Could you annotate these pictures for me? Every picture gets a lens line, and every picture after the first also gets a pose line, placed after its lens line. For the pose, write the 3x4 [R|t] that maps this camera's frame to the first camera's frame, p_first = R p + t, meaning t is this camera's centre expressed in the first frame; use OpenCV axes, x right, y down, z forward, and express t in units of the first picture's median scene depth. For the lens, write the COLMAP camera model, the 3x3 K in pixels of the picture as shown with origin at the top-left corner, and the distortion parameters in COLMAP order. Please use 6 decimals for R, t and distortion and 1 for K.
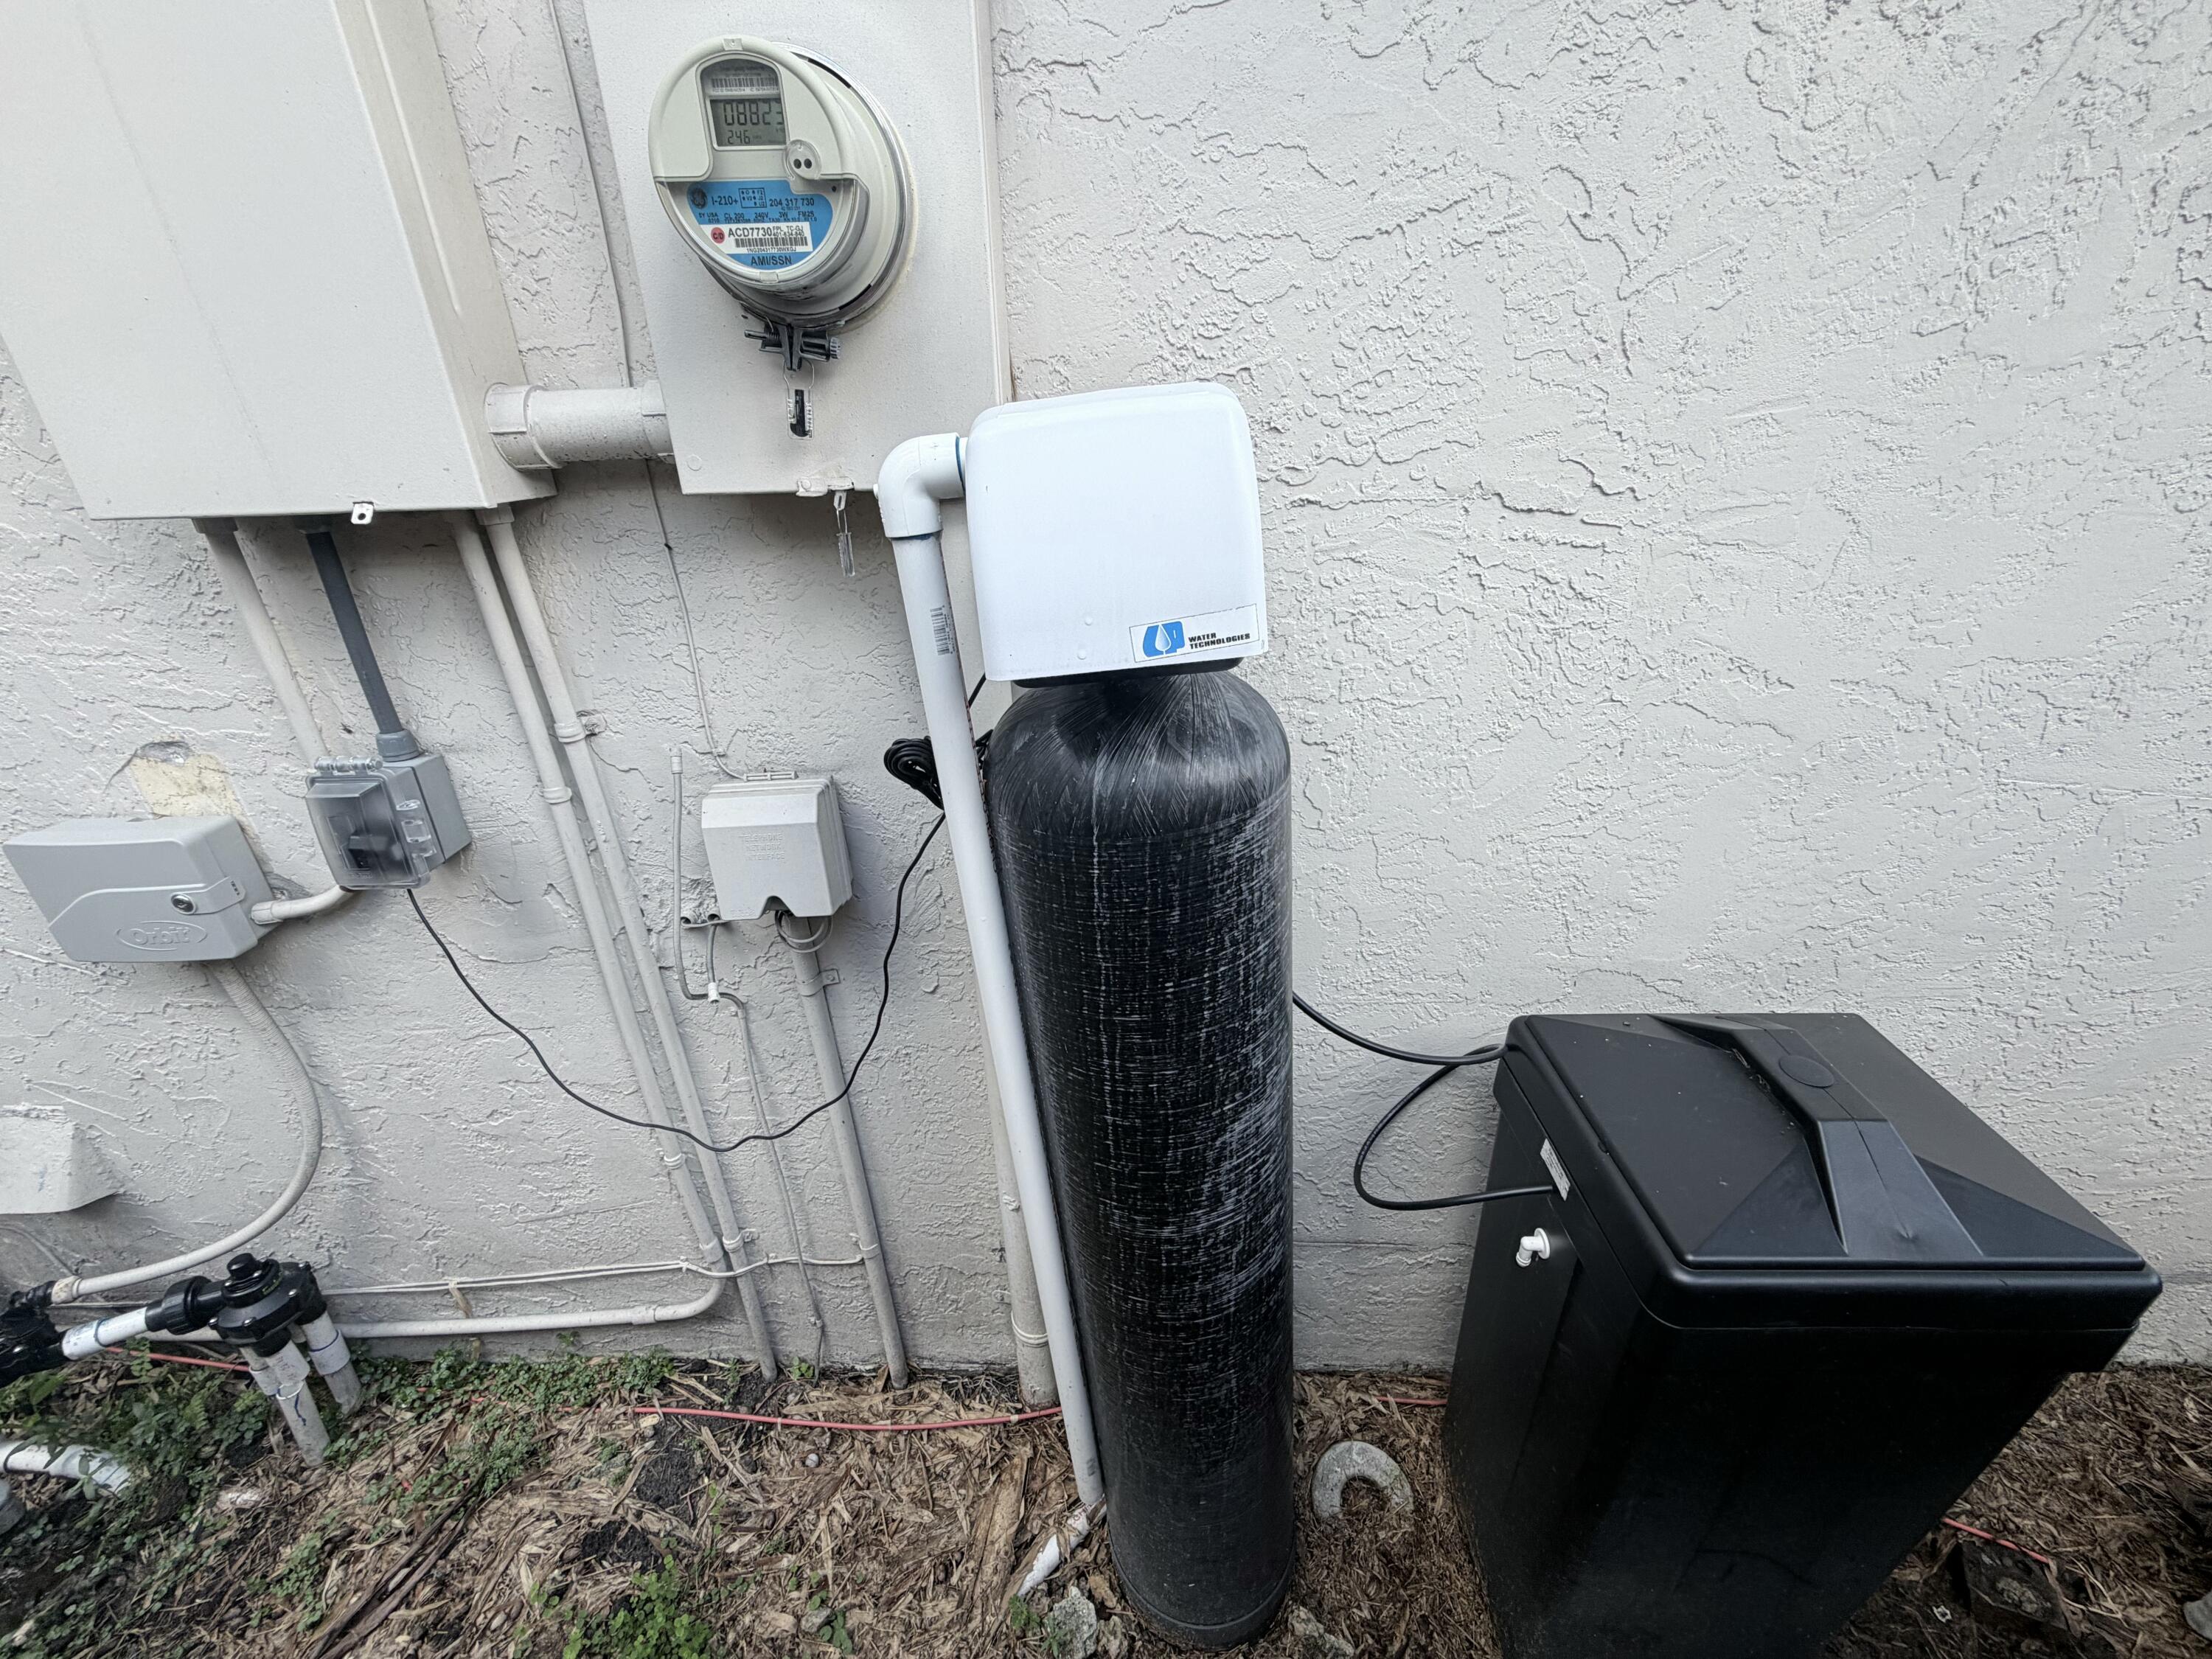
lens RADIAL K [[888.6, 0, 1112.4], [0, 888.6, 817.3], [0, 0, 1]] dist [0.000690, -0.000209]
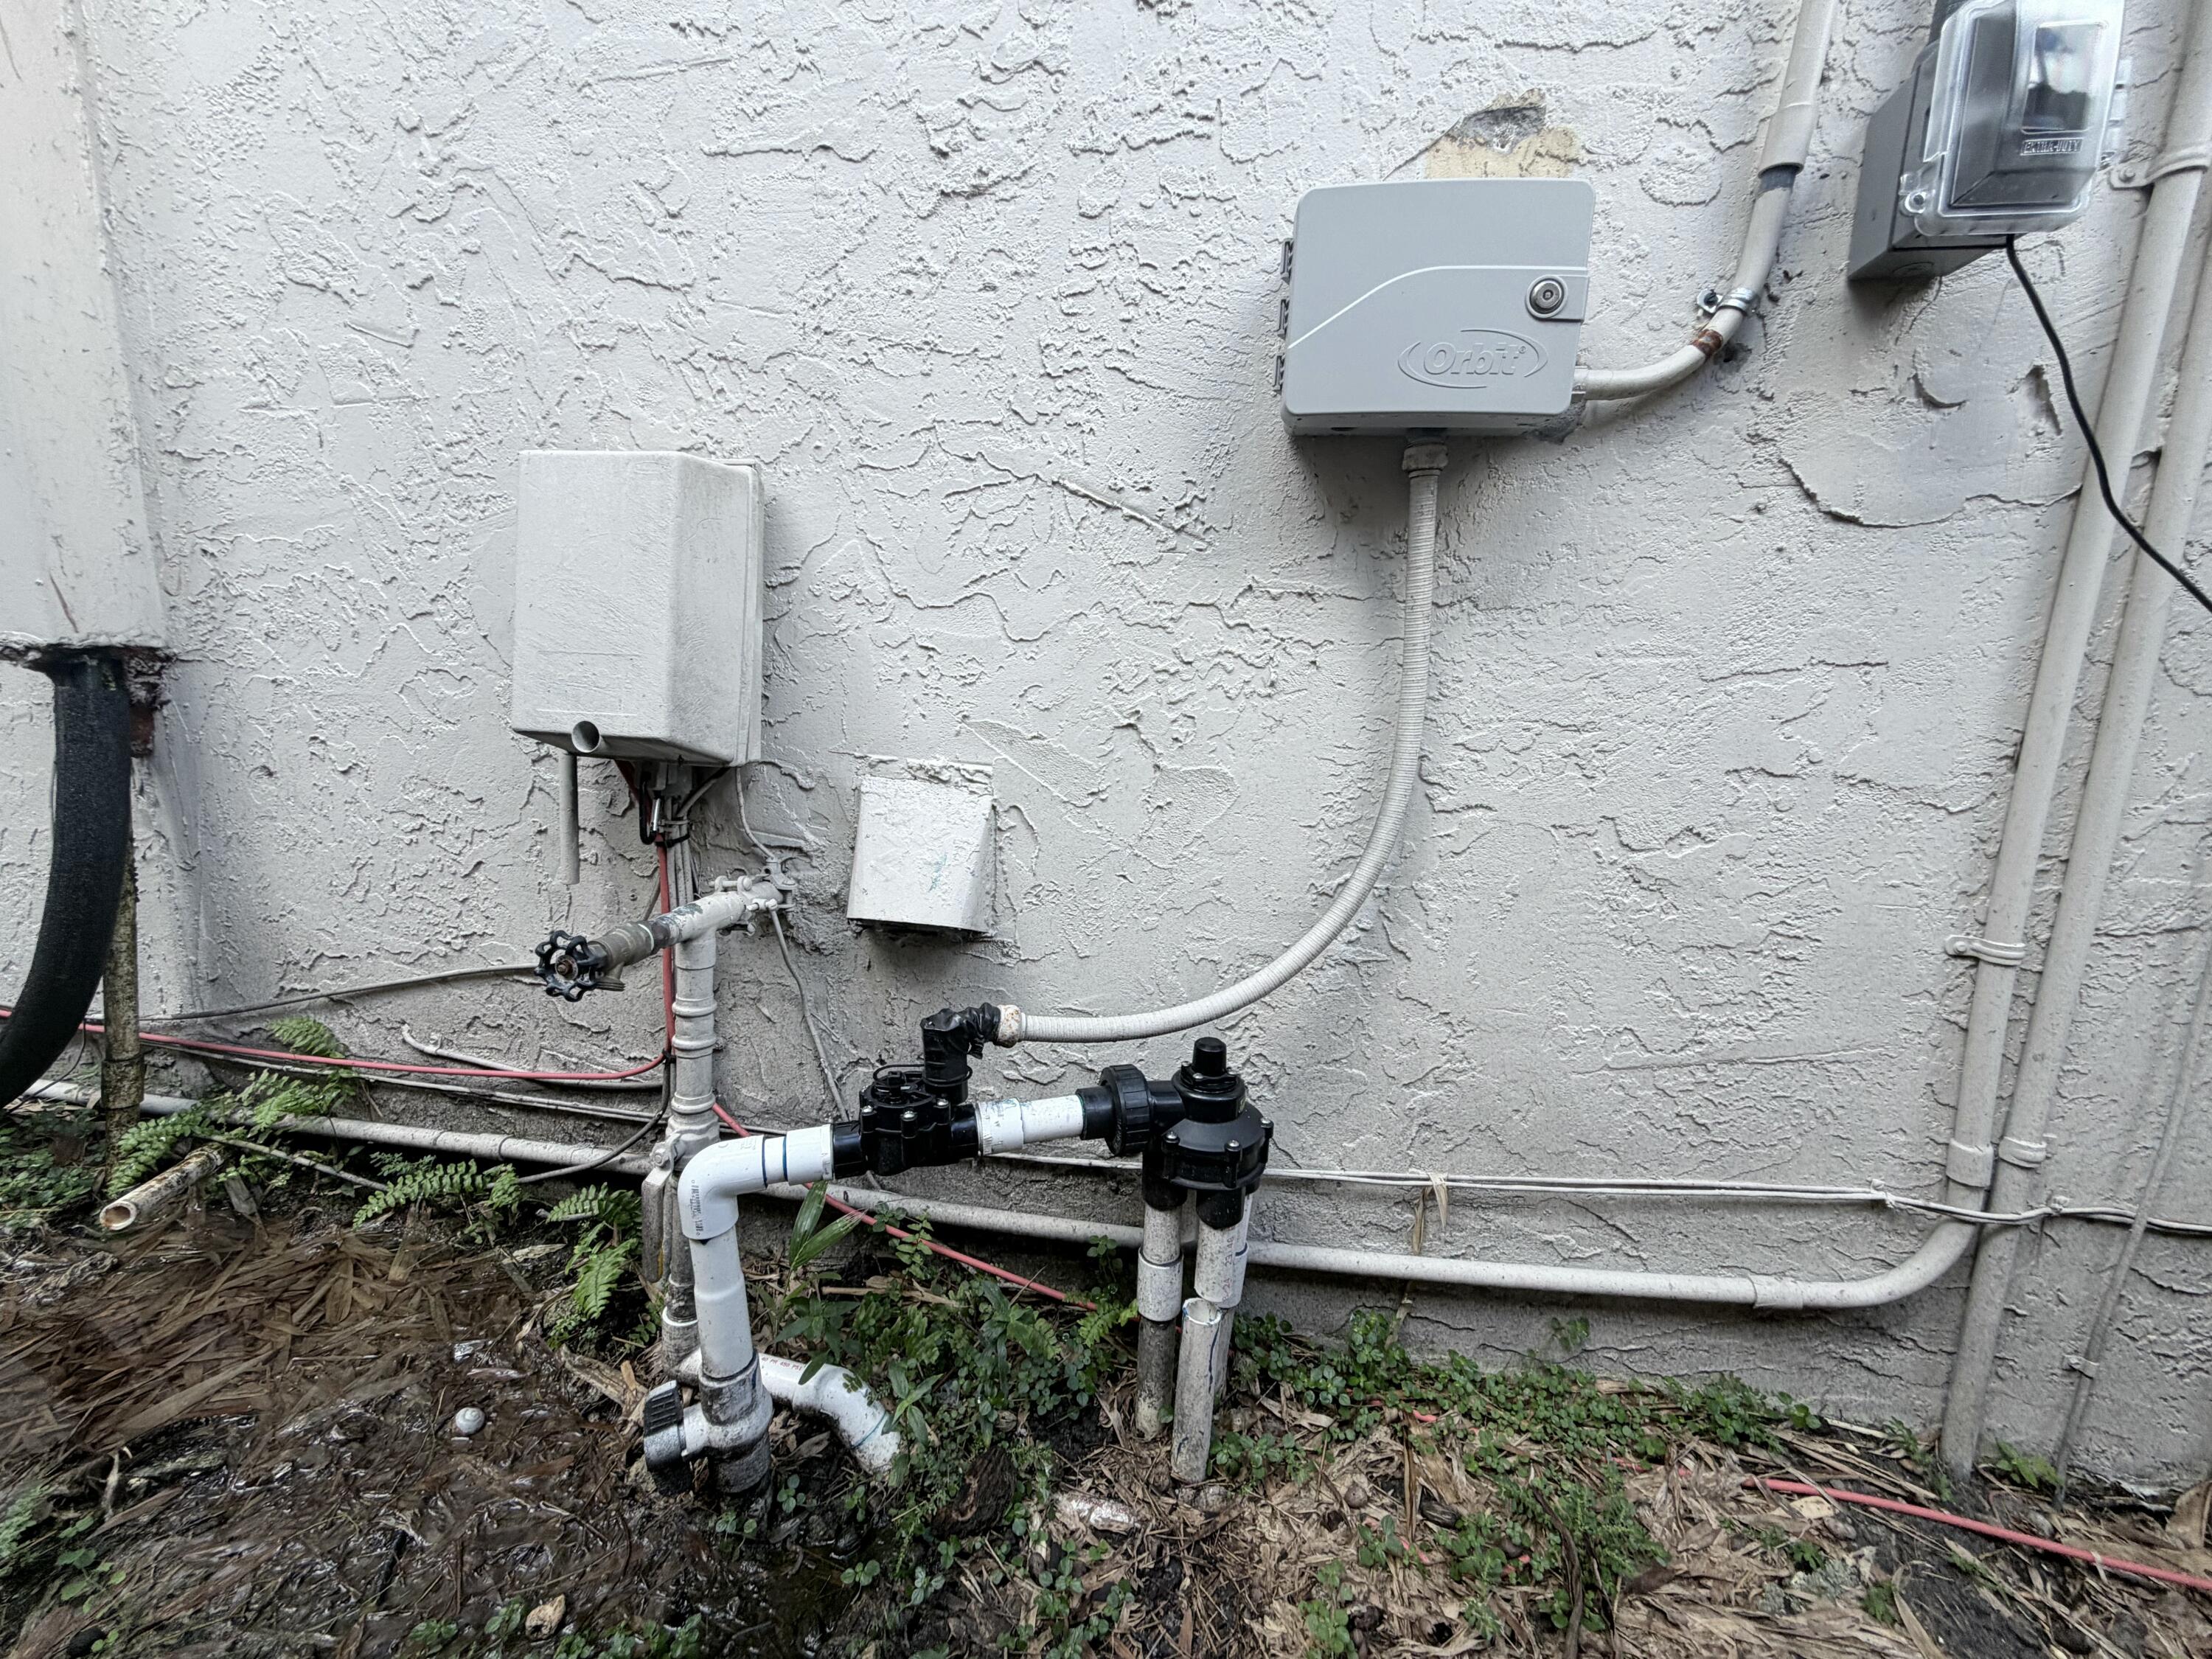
lens RADIAL K [[888.6, 0, 1096.3], [0, 888.6, 824.0], [0, 0, 1]] dist [0.000690, -0.000209]
pose [[0.986745, 0.086739, -0.137155, -0.994965], [-0.119479, 0.960244, -0.252301, 0.520082], [0.109818, 0.265344, 0.957879, 0.373458]]
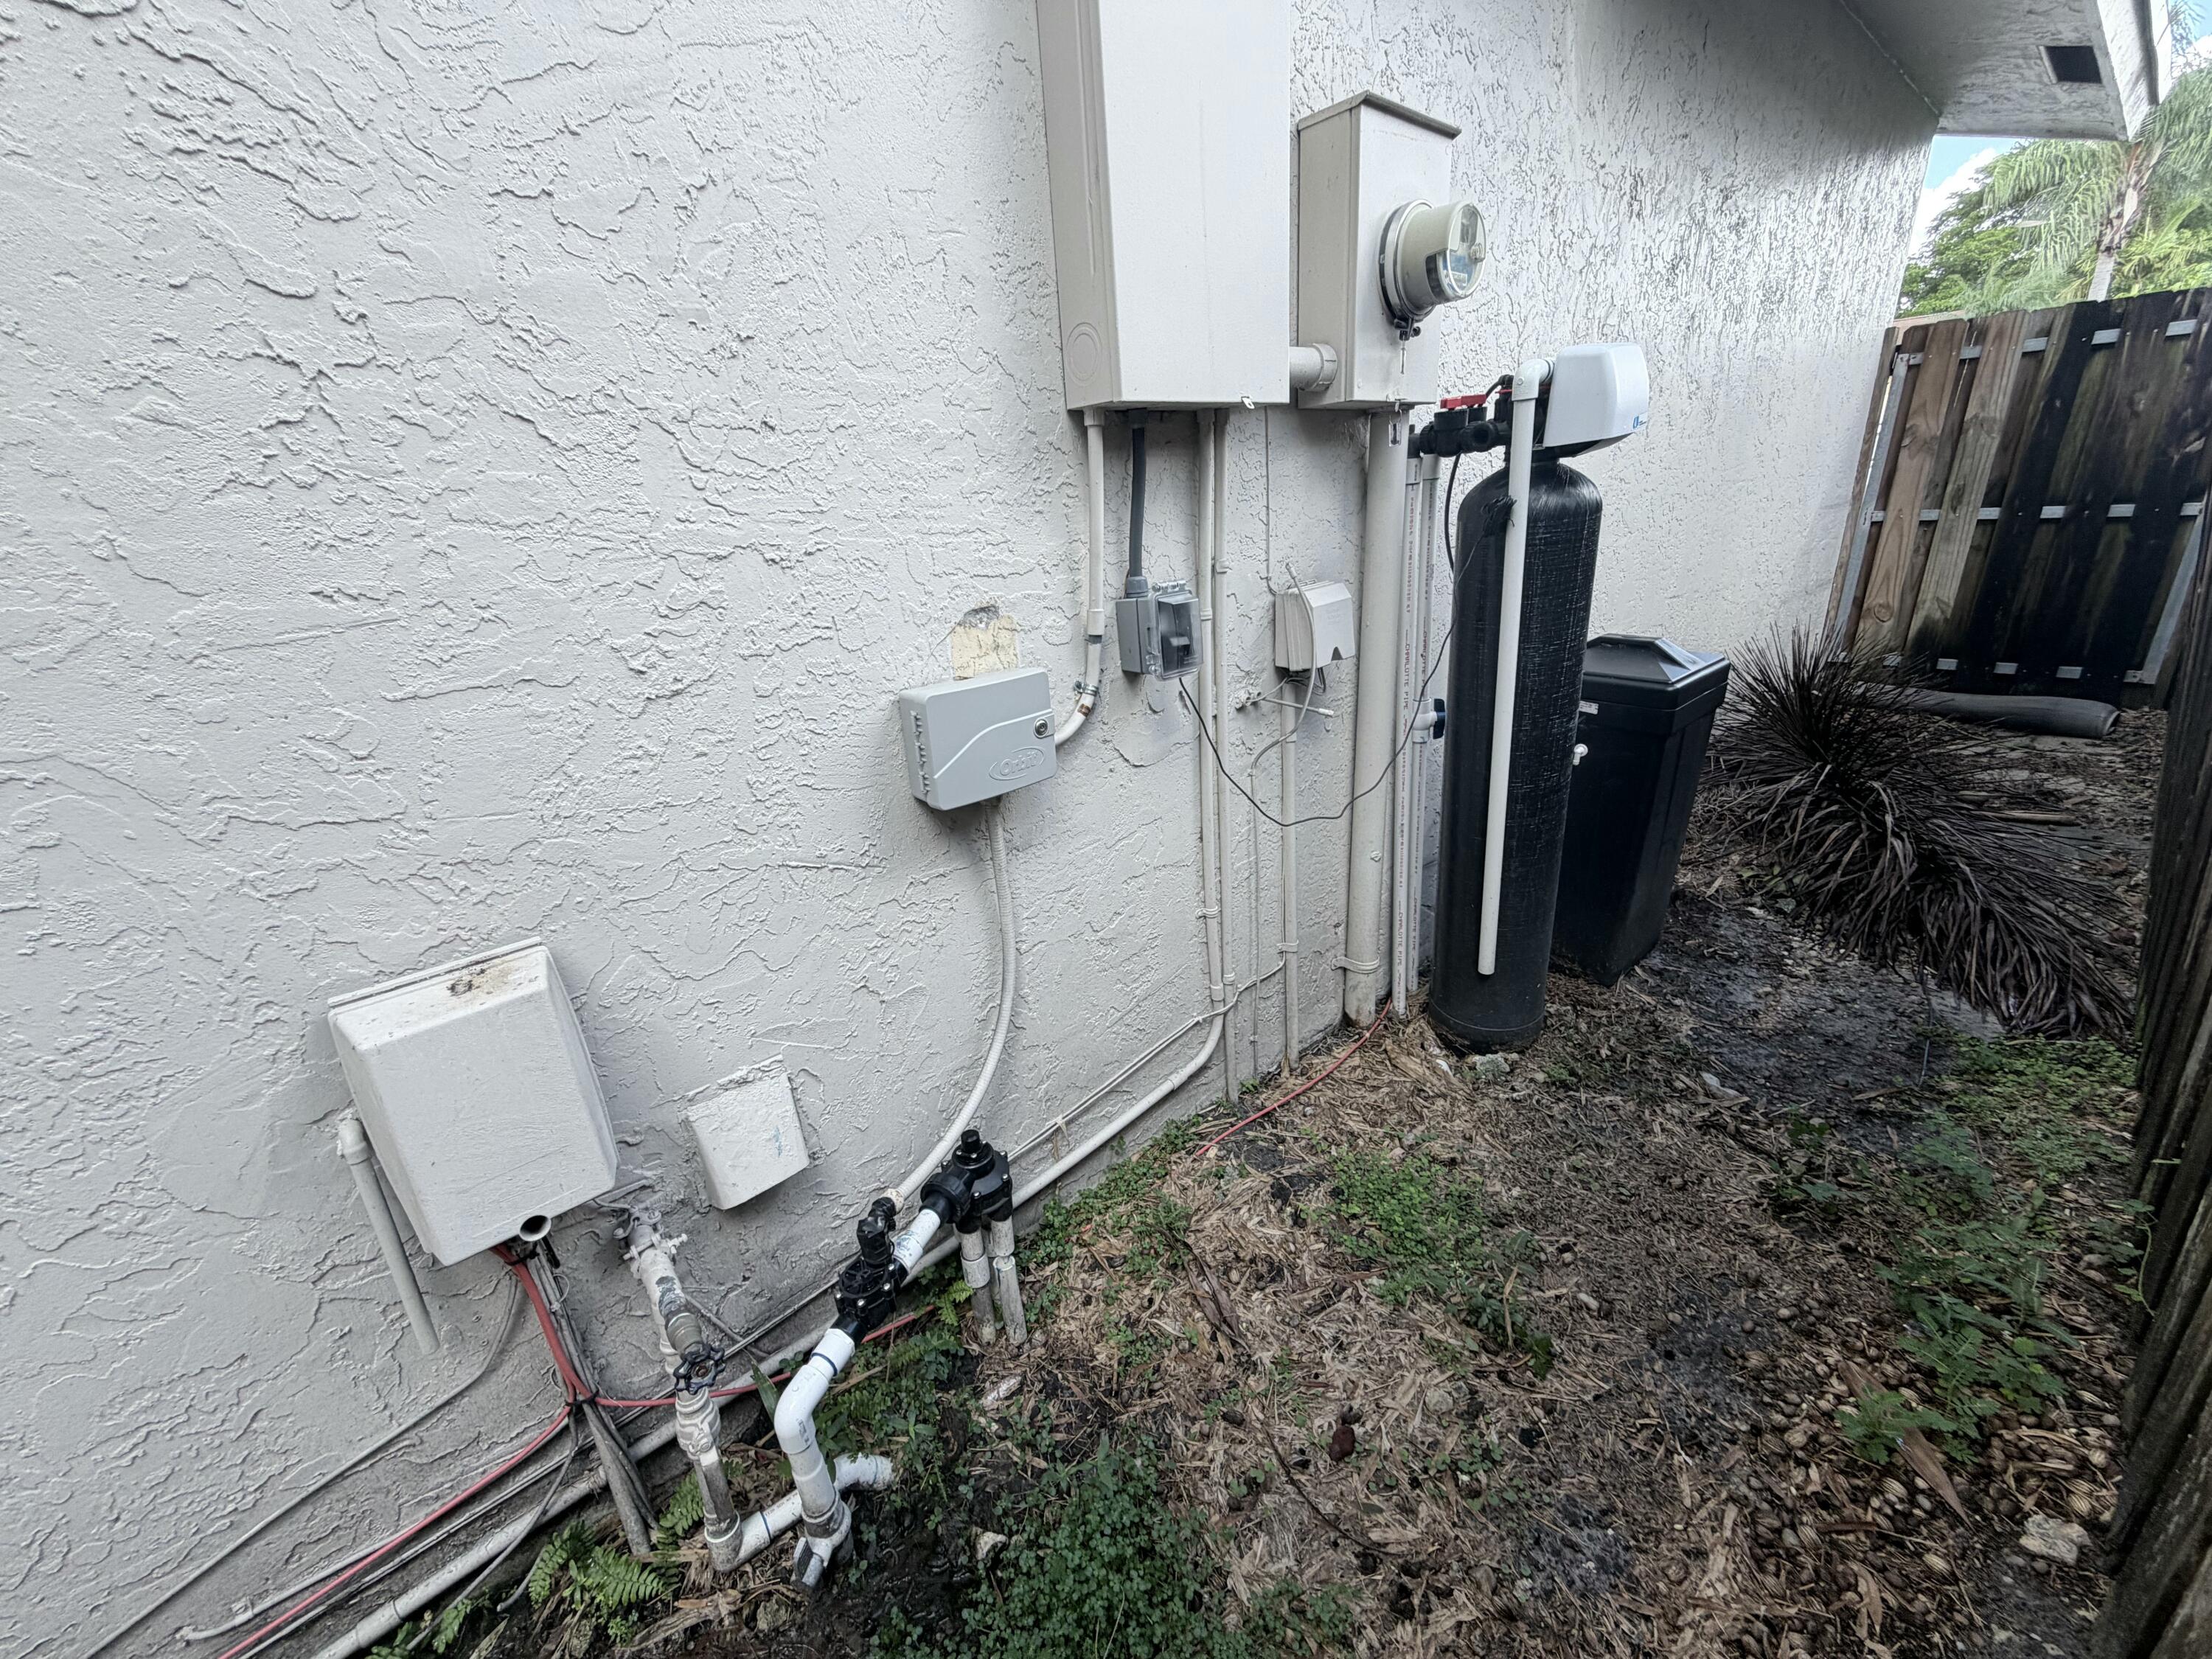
lens RADIAL K [[888.6, 0, 1101.1], [0, 888.6, 823.0], [0, 0, 1]] dist [0.000690, -0.000209]
pose [[0.737921, -0.256868, 0.624092, -1.439973], [0.330658, 0.943747, -0.002534, 0.204638], [-0.588334, 0.208231, 0.781346, 0.005070]]
